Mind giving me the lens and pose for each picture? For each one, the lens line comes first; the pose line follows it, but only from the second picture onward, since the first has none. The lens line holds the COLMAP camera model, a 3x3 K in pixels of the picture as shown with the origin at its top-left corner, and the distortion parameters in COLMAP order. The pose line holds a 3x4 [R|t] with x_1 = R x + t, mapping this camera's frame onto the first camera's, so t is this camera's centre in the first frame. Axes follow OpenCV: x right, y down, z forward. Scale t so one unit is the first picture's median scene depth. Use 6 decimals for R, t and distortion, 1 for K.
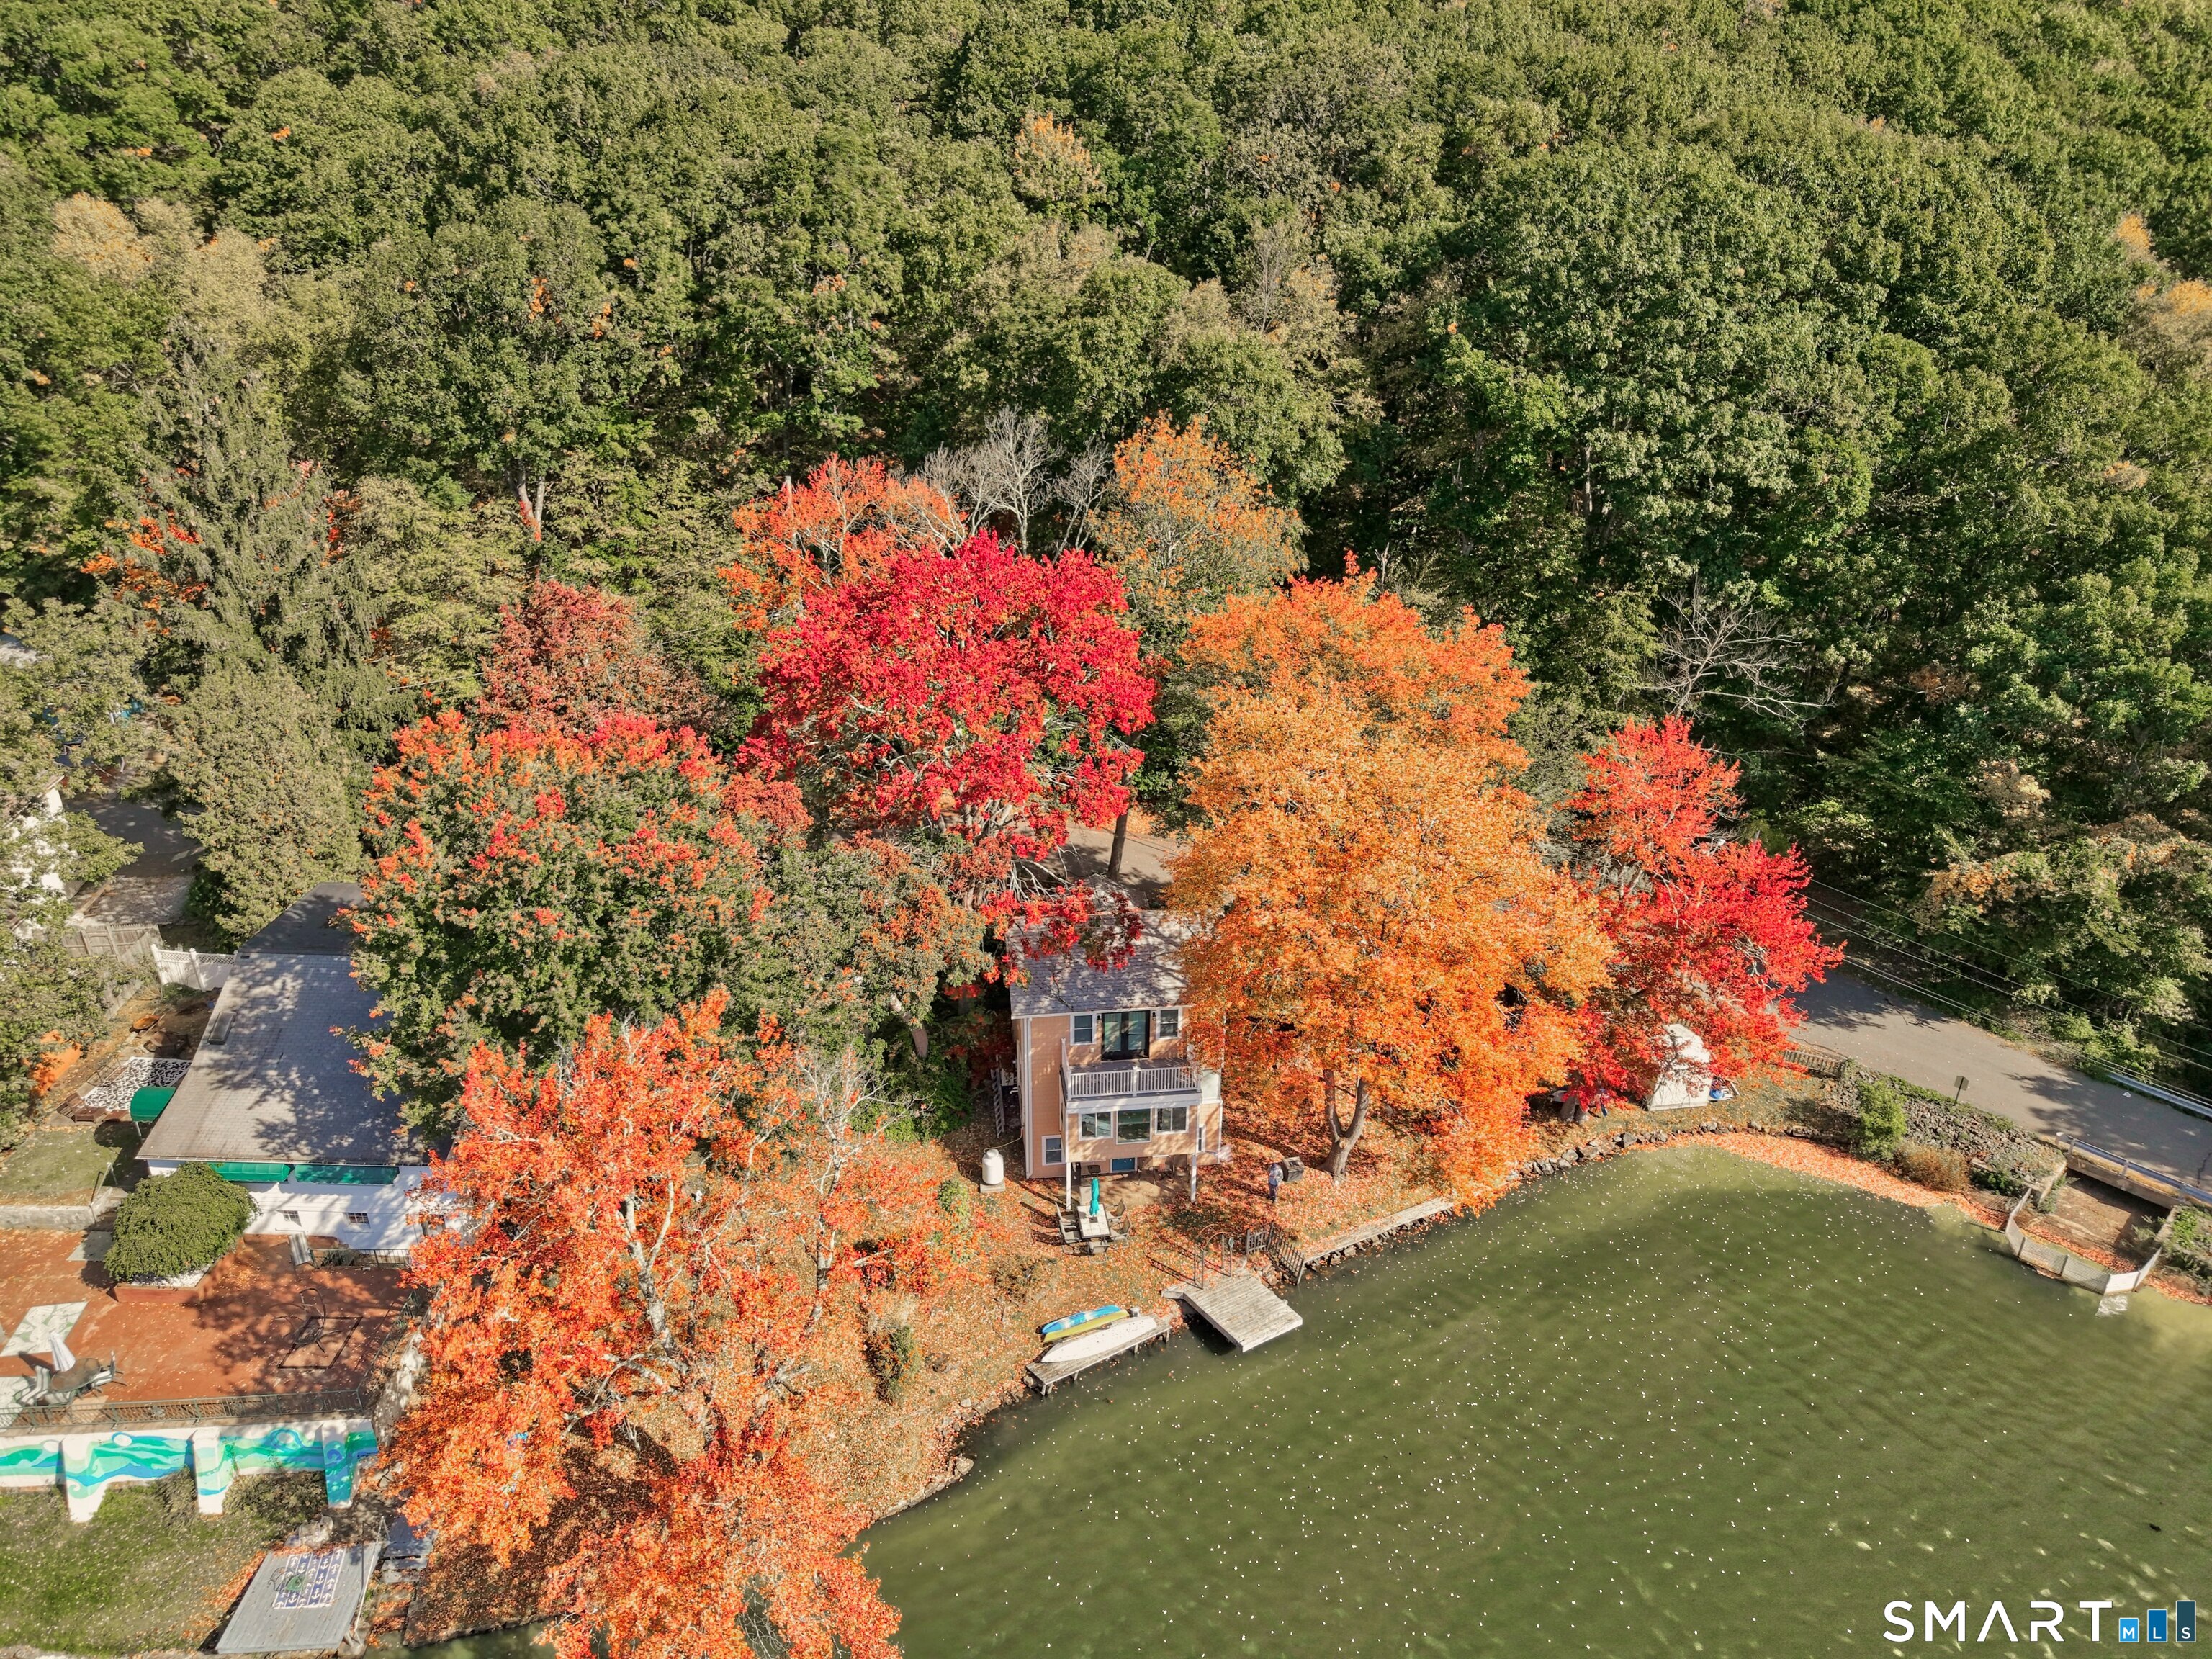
lens RADIAL K [[1467.1, 0, 1106.0], [0, 1467.1, 829.5], [0, 0, 1]] dist [0.032366, -0.027562]
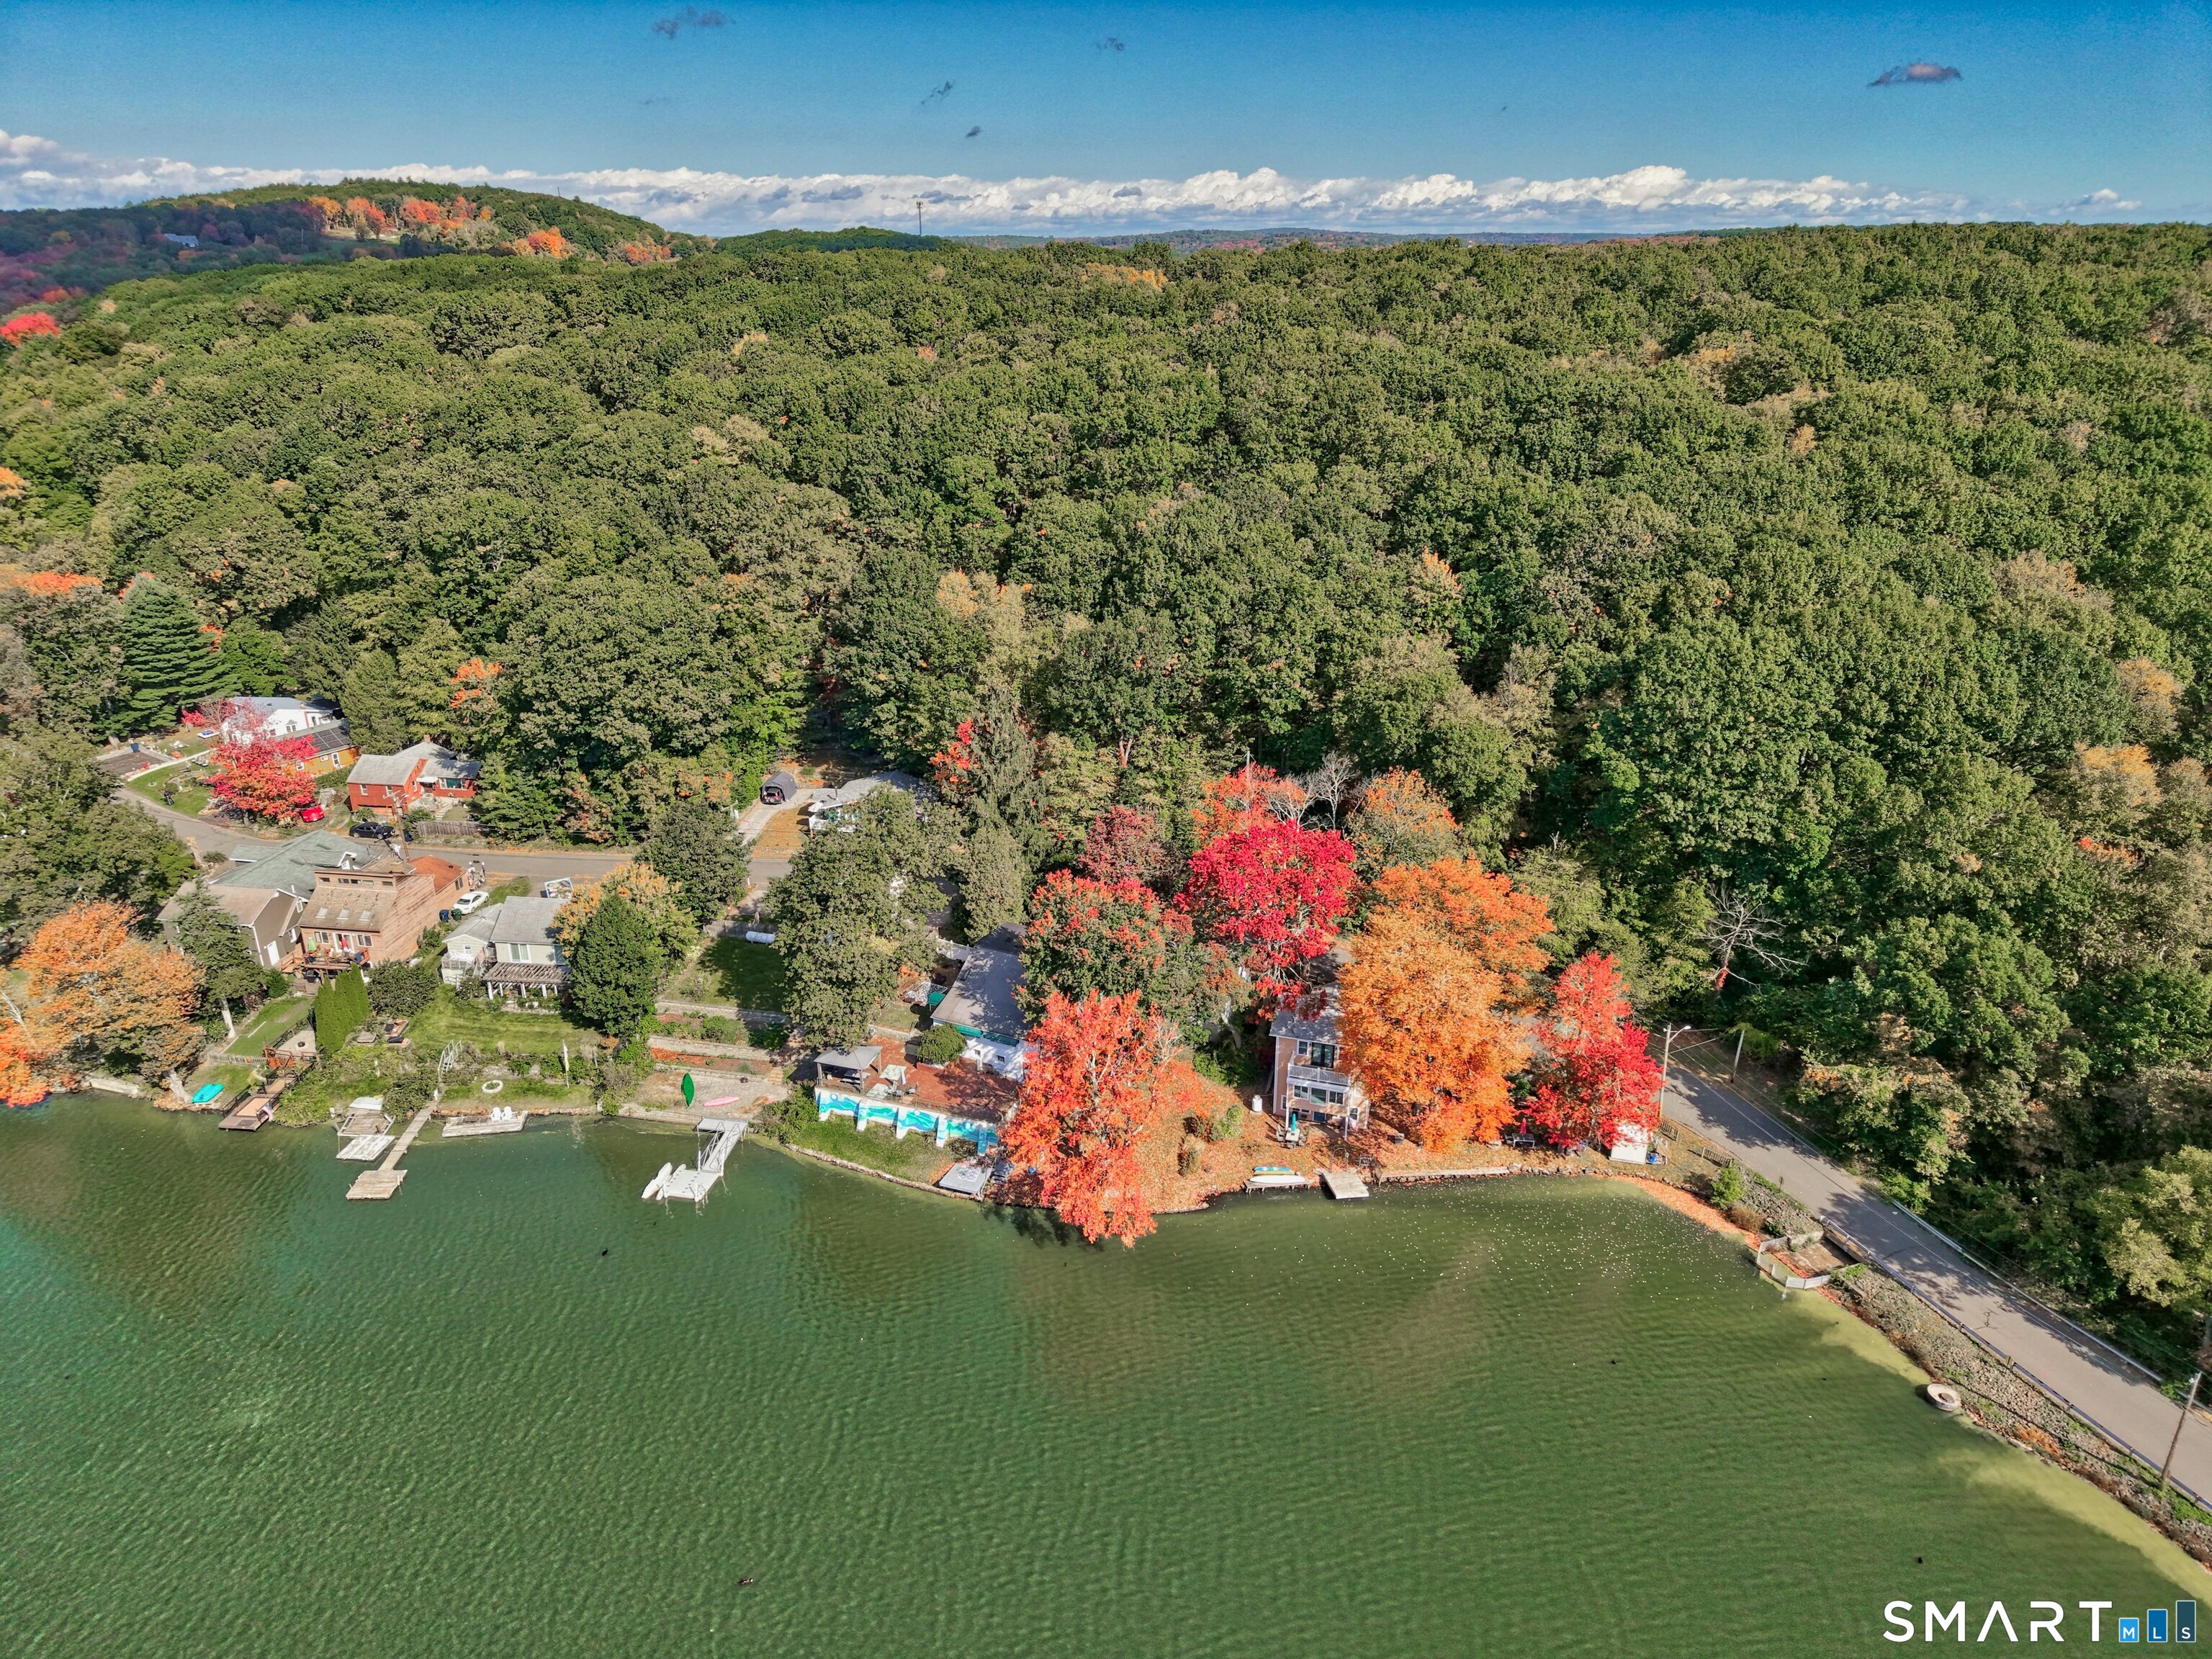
lens RADIAL K [[1467.1, 0, 1106.0], [0, 1467.1, 829.5], [0, 0, 1]] dist [0.032366, -0.027562]
pose [[0.913337, 0.144130, -0.380844, 0.467746], [-0.167952, 0.985342, -0.029880, -0.064067], [0.370955, 0.091254, 0.924156, -1.080064]]
